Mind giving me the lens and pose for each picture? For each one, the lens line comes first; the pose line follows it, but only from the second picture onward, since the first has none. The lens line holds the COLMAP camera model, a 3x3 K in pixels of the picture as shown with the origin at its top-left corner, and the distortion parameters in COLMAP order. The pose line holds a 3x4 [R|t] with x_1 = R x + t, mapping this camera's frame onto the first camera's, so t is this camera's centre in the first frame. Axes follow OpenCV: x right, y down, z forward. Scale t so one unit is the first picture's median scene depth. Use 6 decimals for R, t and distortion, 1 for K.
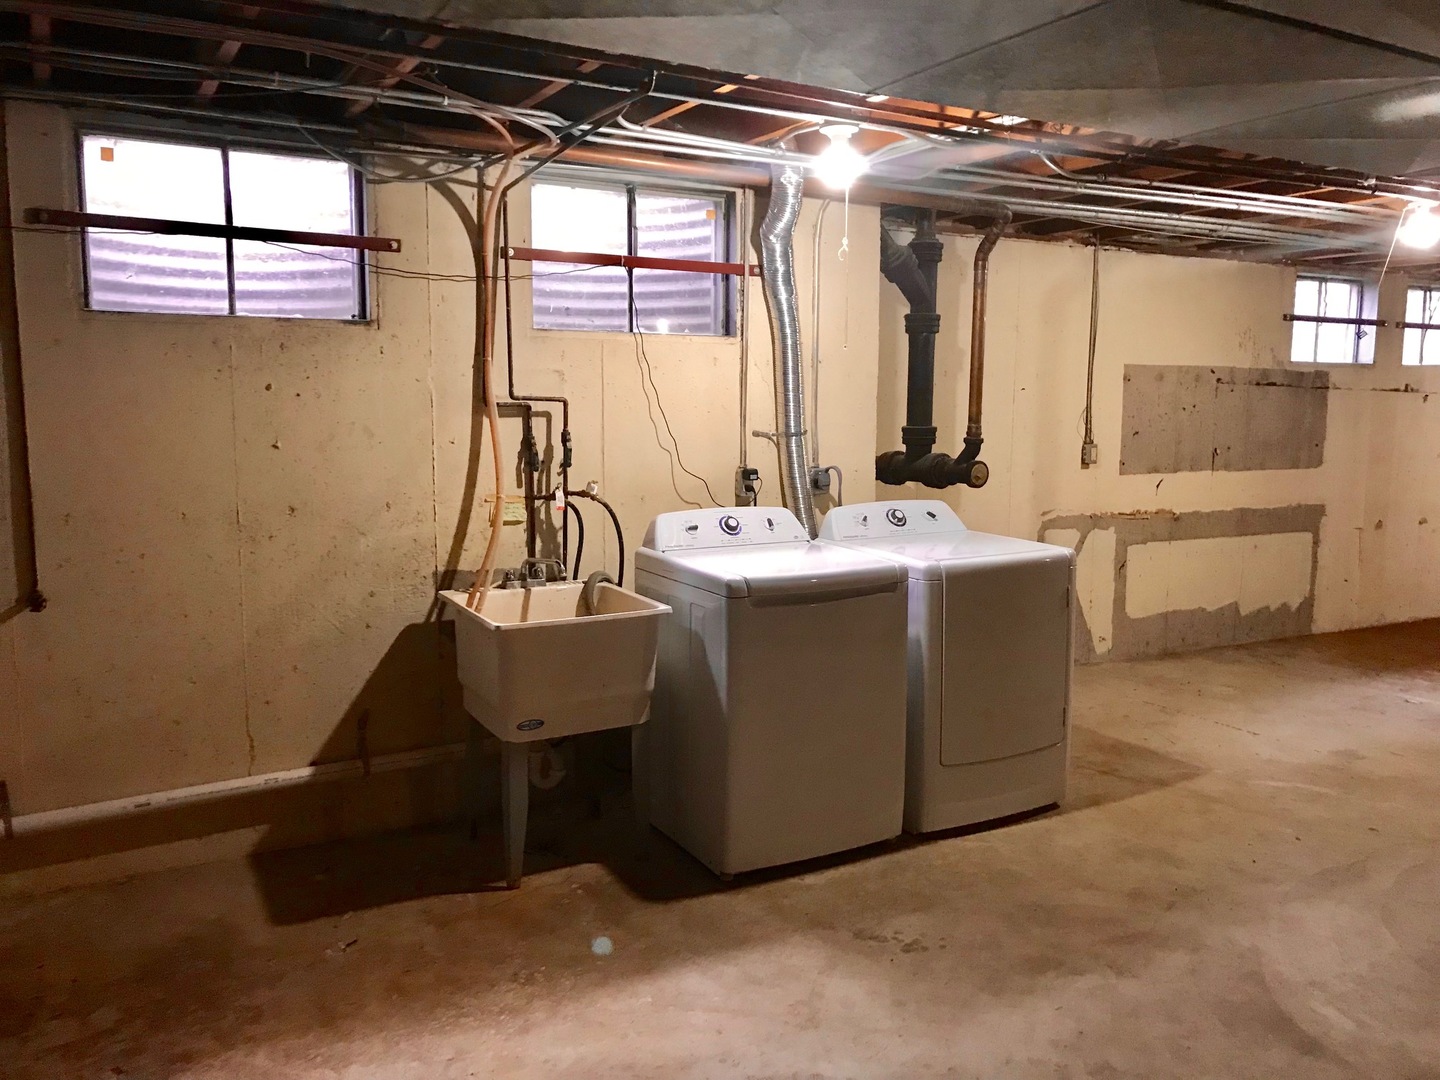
lens RADIAL K [[1172.1, 0, 720.0], [0, 1172.1, 540.0], [0, 0, 1]] dist [0.048389, -0.064729]
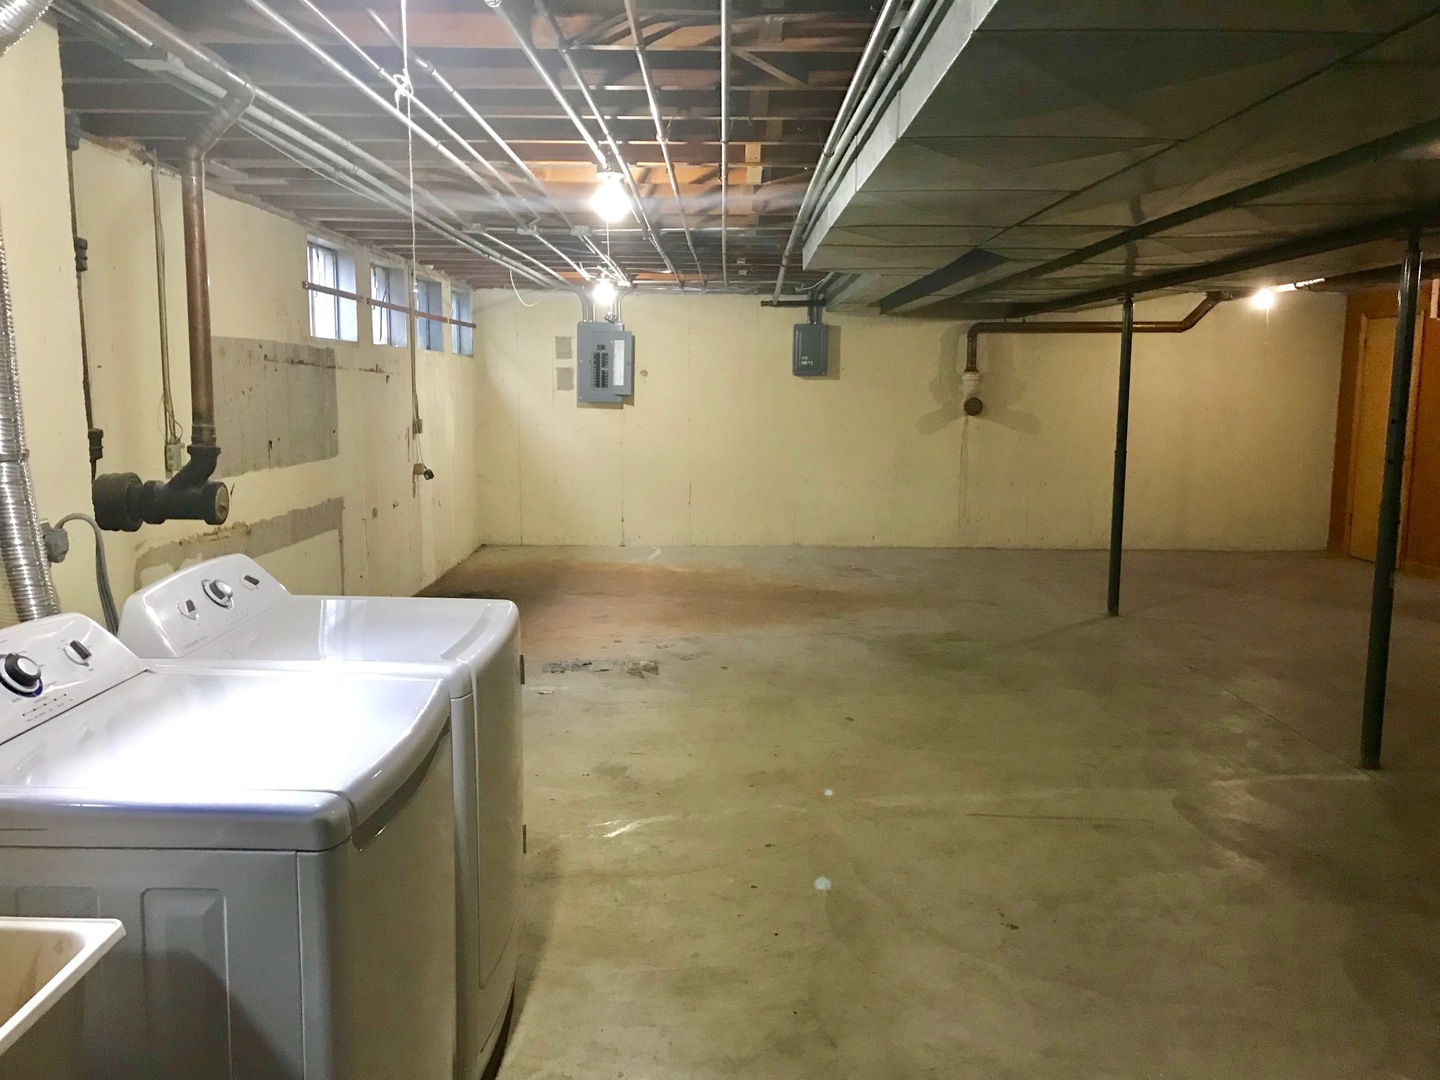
lens RADIAL K [[1172.1, 0, 720.0], [0, 1172.1, 540.0], [0, 0, 1]] dist [0.048389, -0.064729]
pose [[0.482996, -0.119708, 0.867401, -0.201602], [0.100260, 0.991656, 0.081029, -0.061185], [-0.869864, 0.047829, 0.490968, 0.455587]]
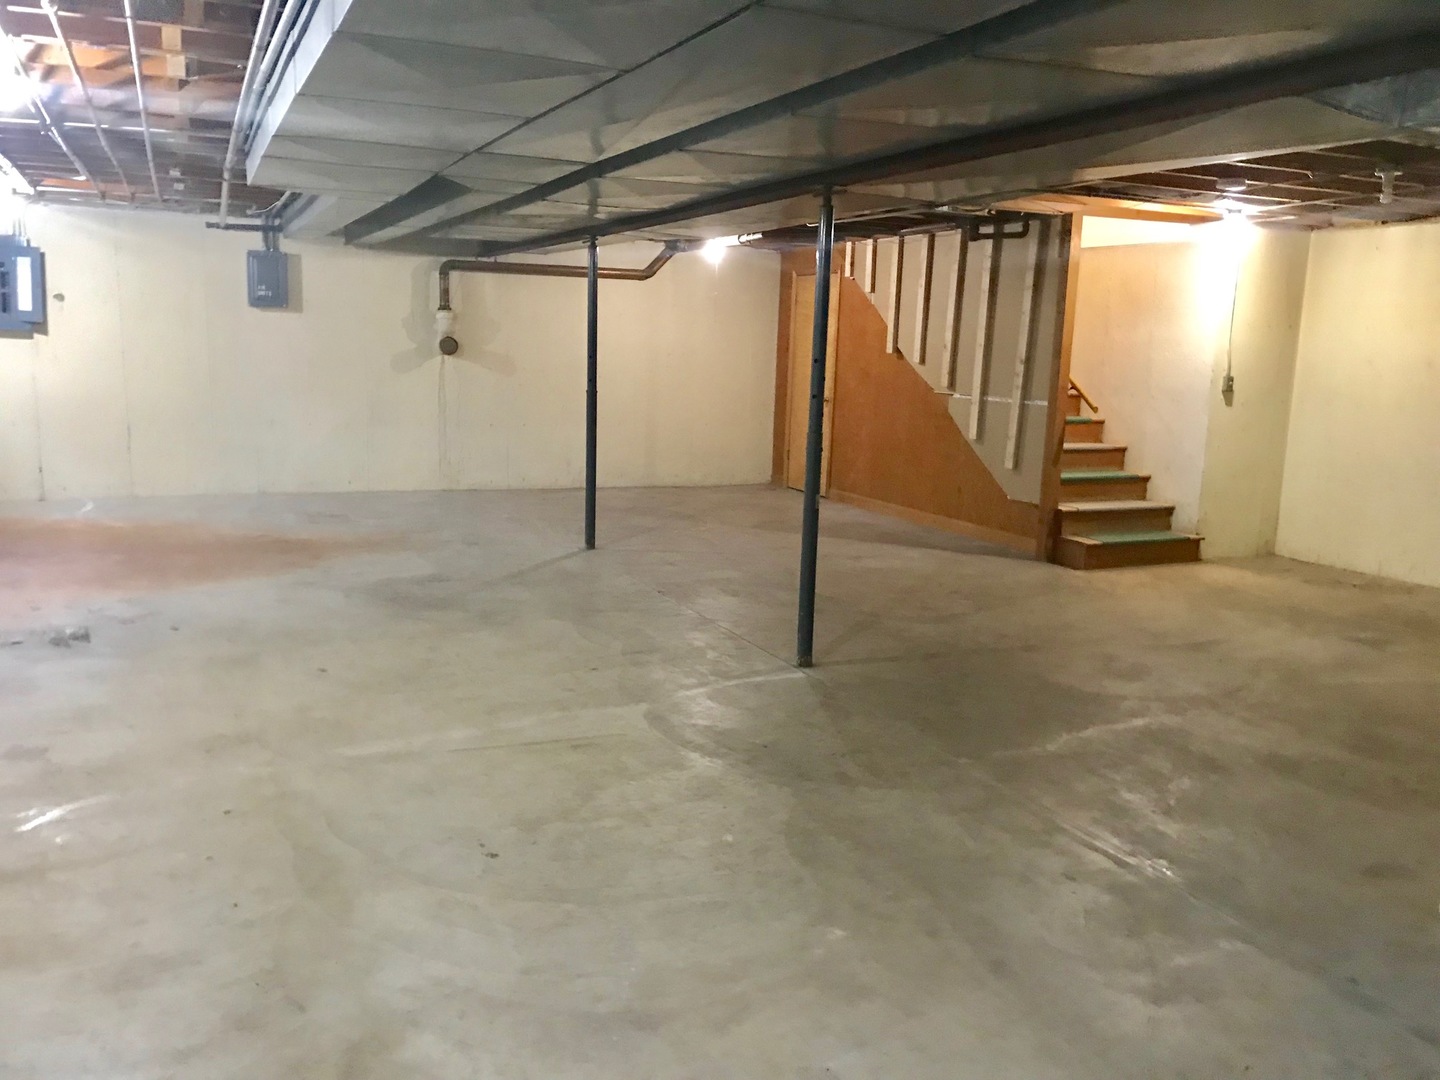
lens RADIAL K [[1172.1, 0, 720.0], [0, 1172.1, 540.0], [0, 0, 1]] dist [0.048389, -0.064729]
pose [[0.075037, -0.173334, 0.982000, -0.181572], [0.089180, 0.981997, 0.166519, -0.047339], [-0.993185, 0.075080, 0.089144, 0.449926]]
